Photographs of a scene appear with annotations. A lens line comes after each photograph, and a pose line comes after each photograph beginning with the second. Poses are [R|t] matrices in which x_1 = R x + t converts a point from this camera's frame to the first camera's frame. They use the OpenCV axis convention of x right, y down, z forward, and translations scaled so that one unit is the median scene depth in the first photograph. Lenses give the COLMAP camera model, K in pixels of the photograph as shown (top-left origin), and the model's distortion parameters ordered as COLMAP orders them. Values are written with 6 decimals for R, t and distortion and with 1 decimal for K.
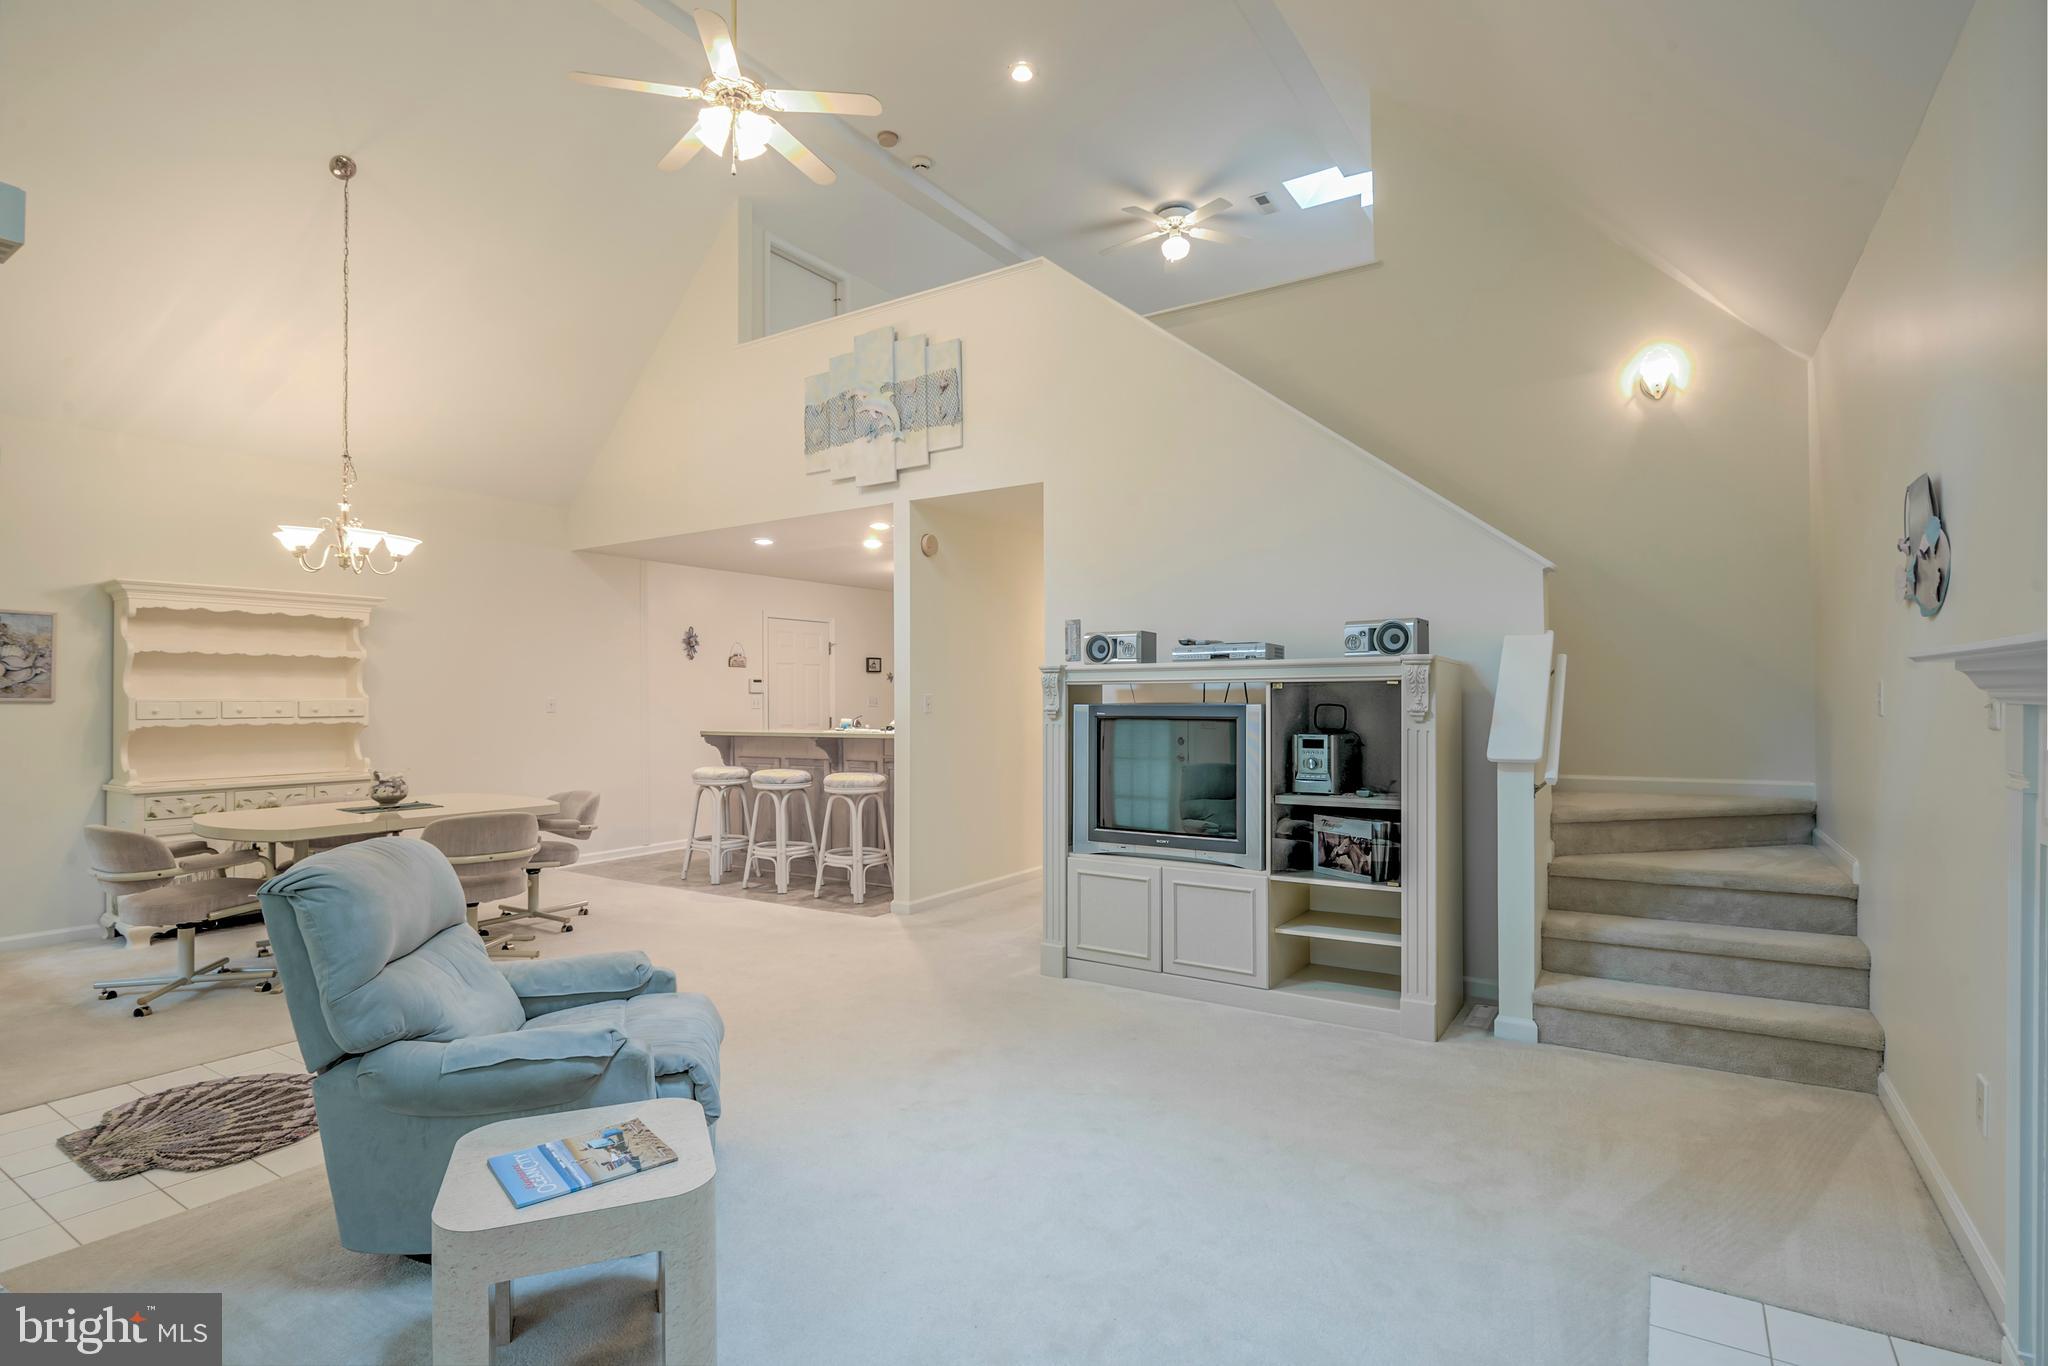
lens RADIAL K [[1004.2, 0, 1017.9], [0, 1004.2, 689.5], [0, 0, 1]] dist [-0.015088, 0.001576]
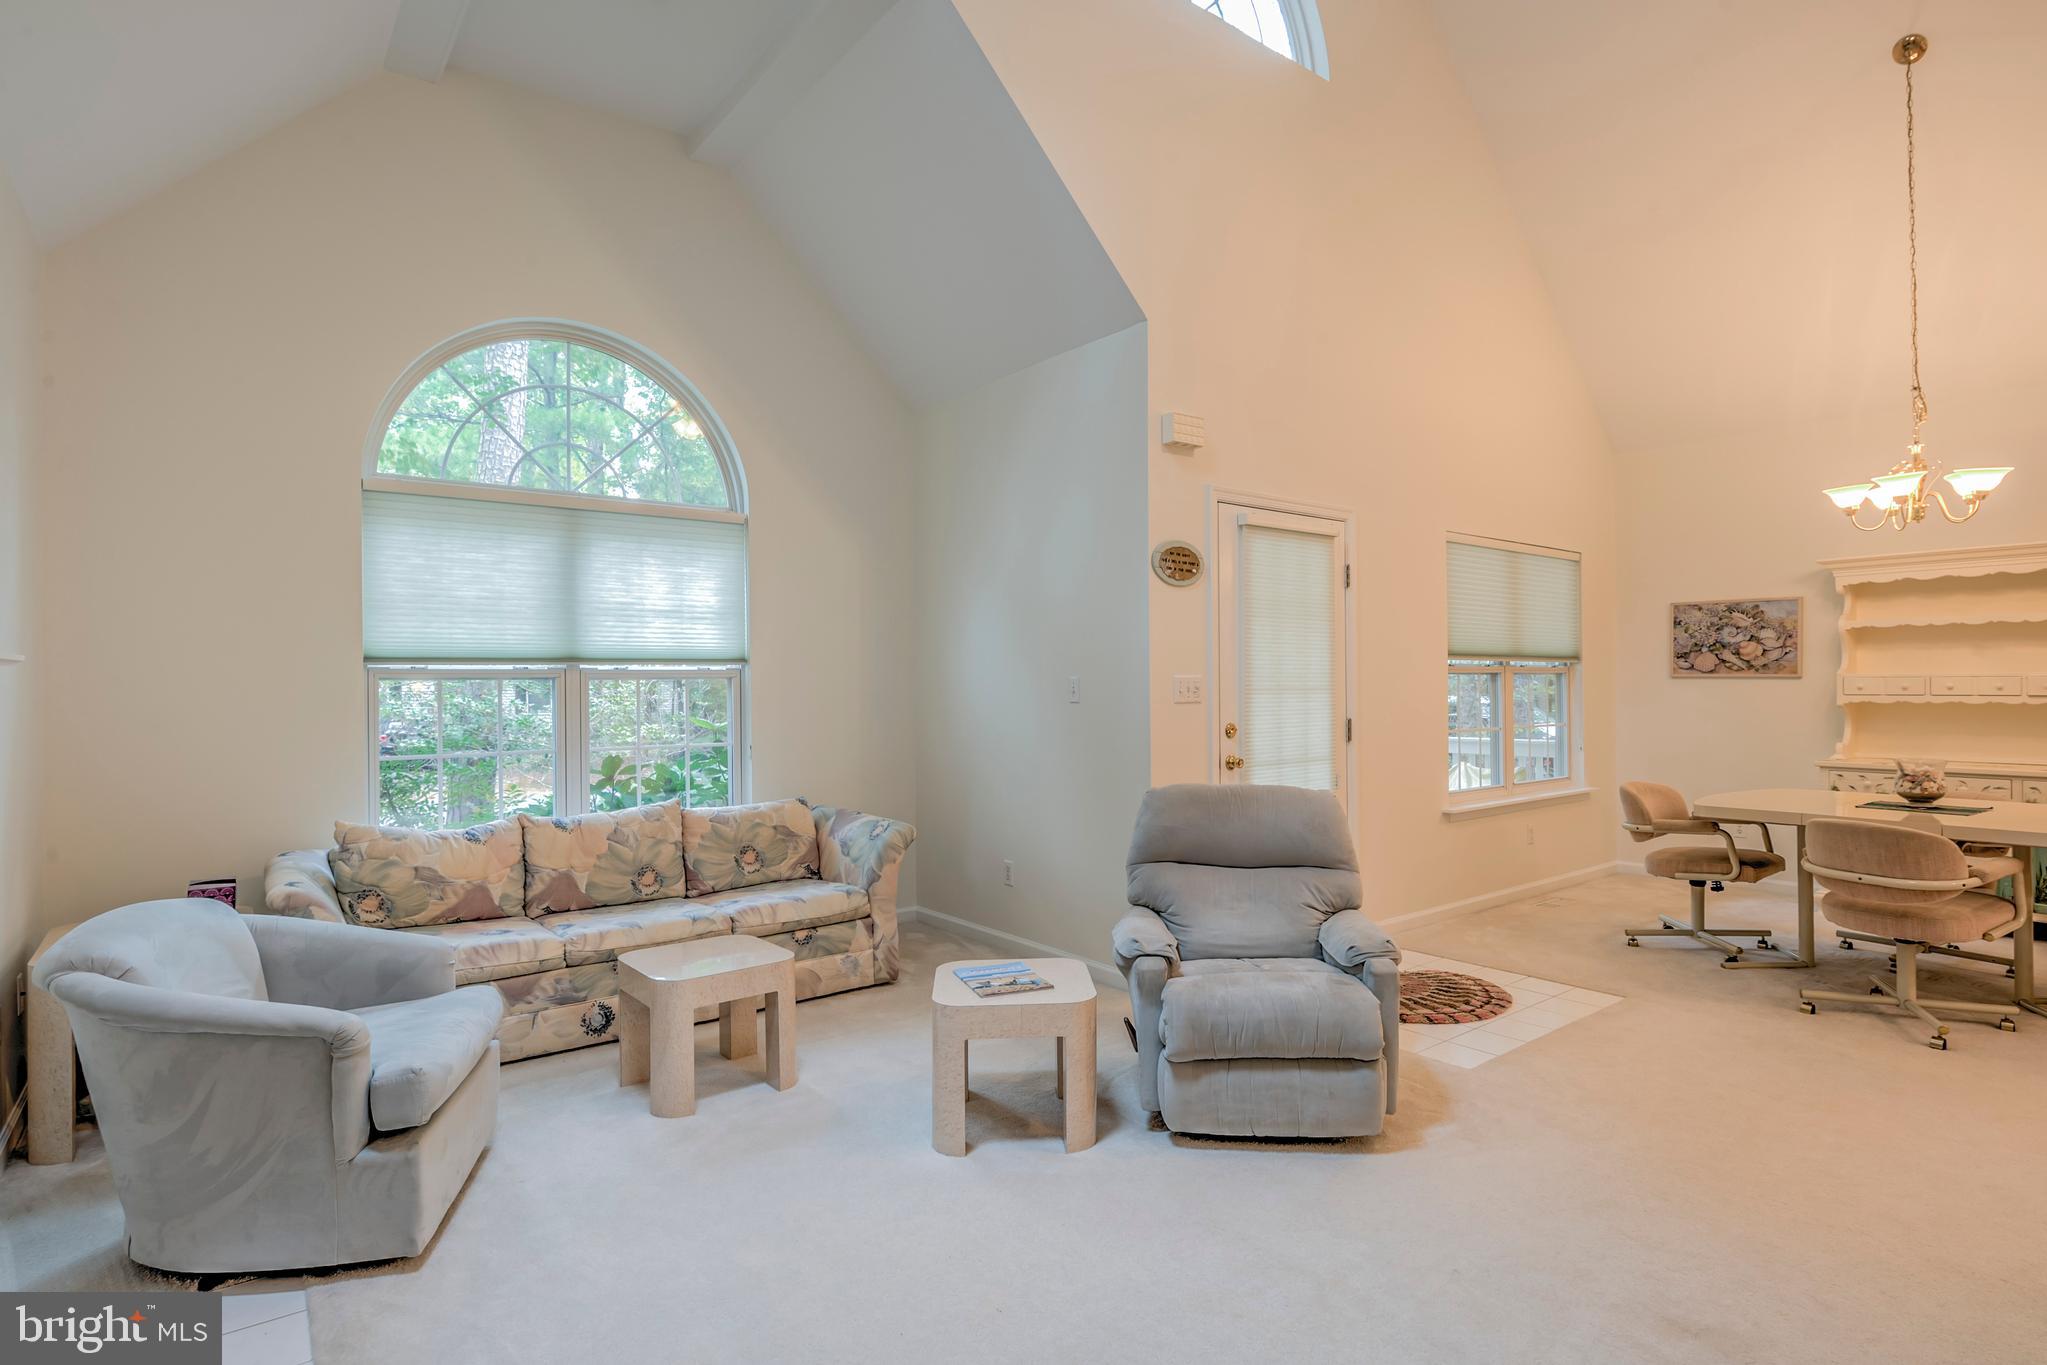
lens RADIAL K [[1057.3, 0, 1044.0], [0, 1057.3, 679.3], [0, 0, 1]] dist [-0.012157, 0.000654]
pose [[-0.308717, 0.005309, -0.951139, 0.447312], [0.018176, 0.999835, -0.000319, -0.000373], [0.950980, -0.017386, -0.308762, 0.624387]]
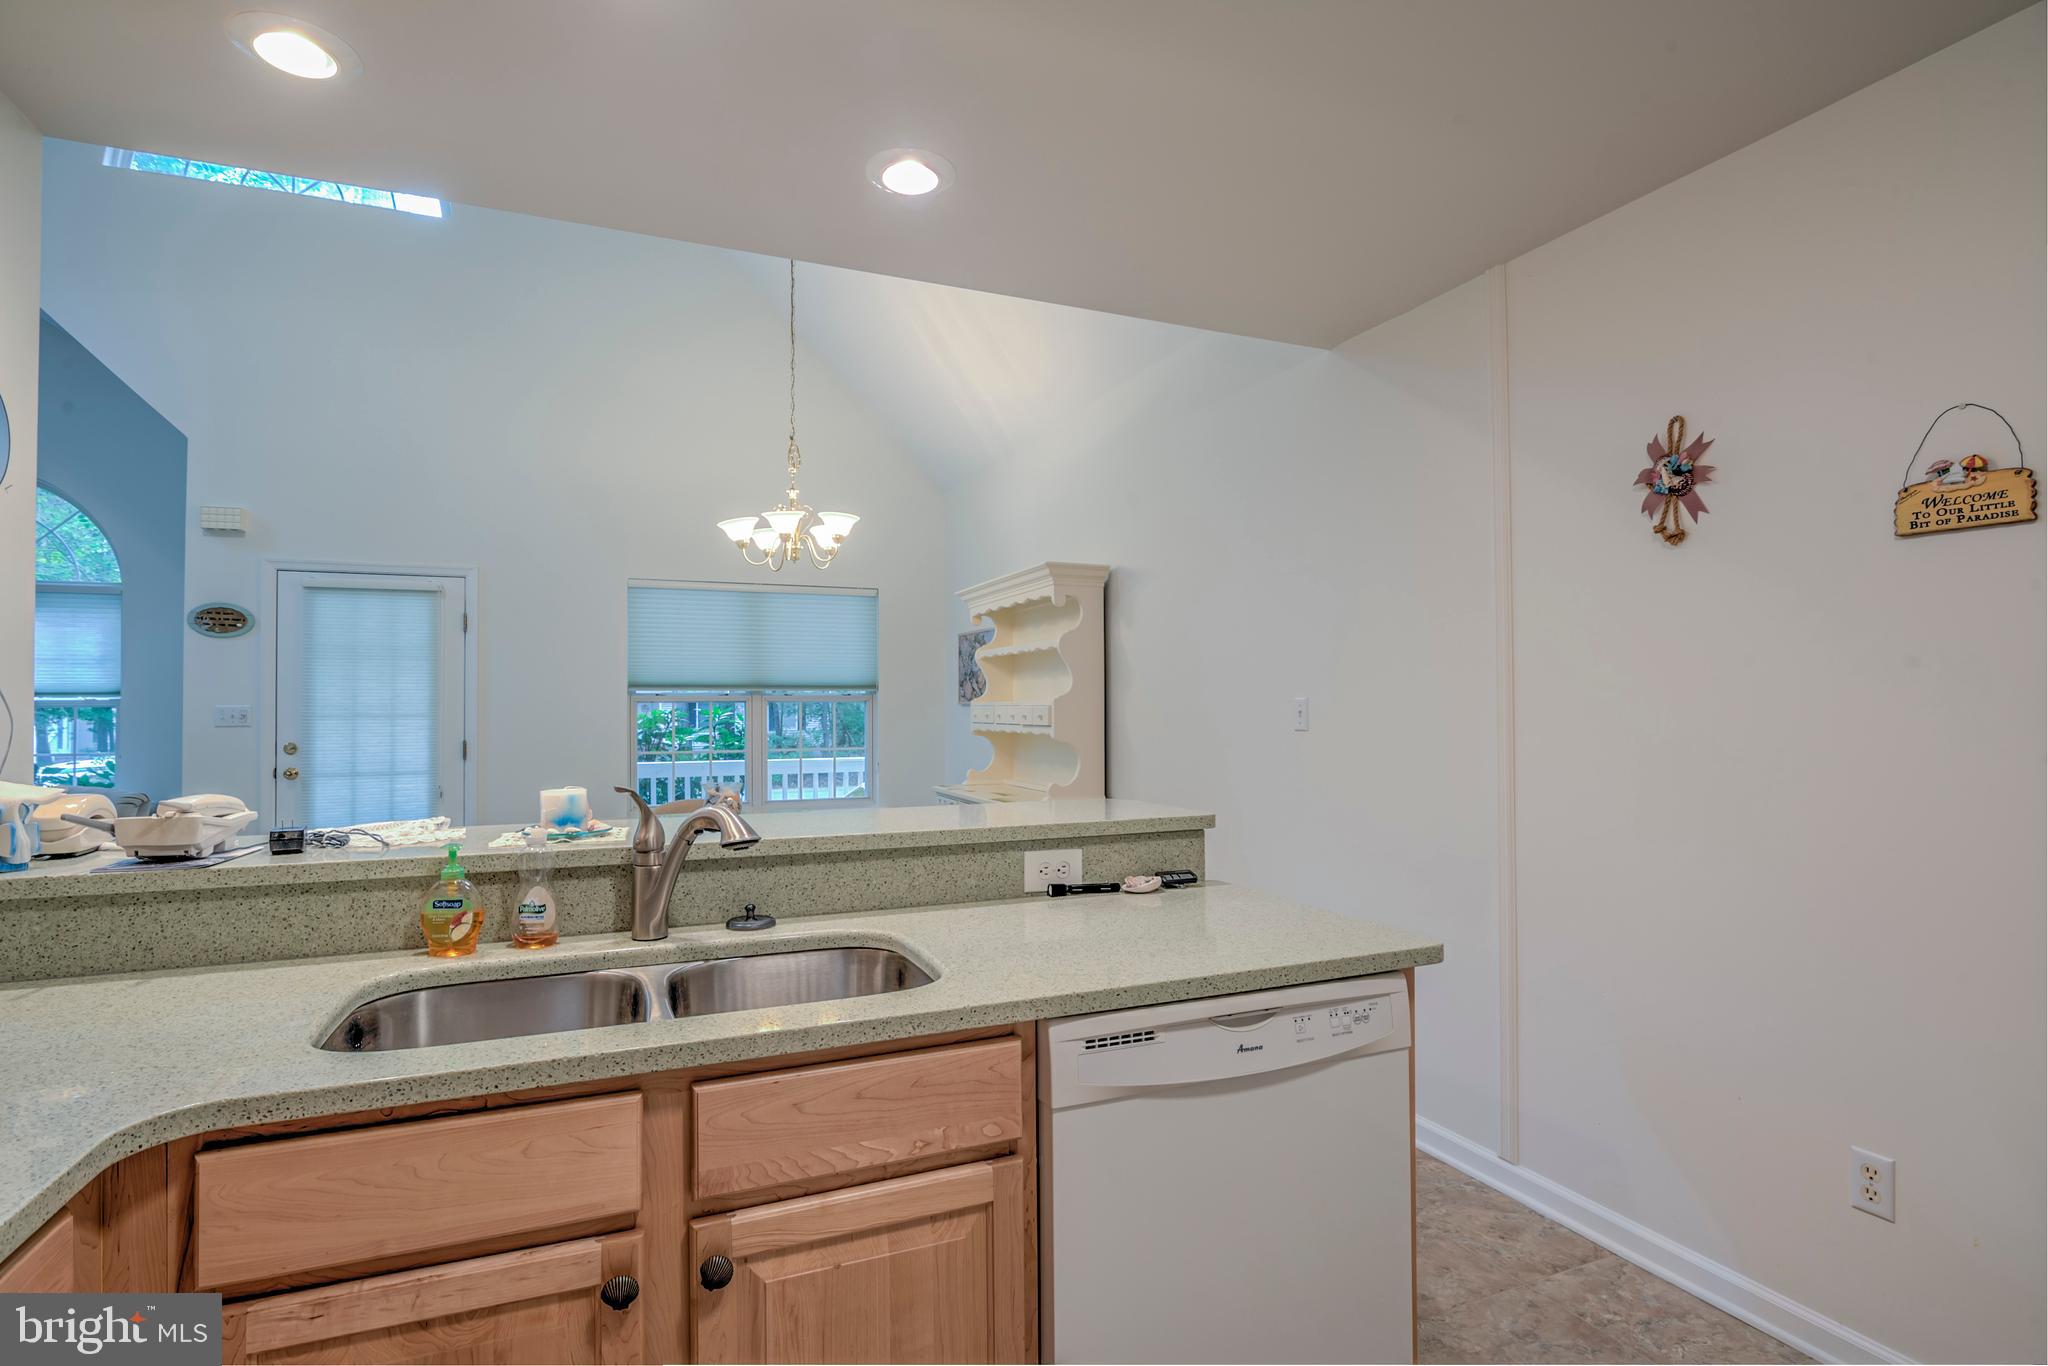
lens RADIAL K [[1004.2, 0, 1031.8], [0, 1004.2, 684.9], [0, 0, 1]] dist [-0.015088, 0.001576]
pose [[-0.553973, -0.006362, -0.832511, -0.039631], [0.018825, 0.999619, -0.020166, 0.014889], [0.832322, -0.026844, -0.553642, 1.866341]]
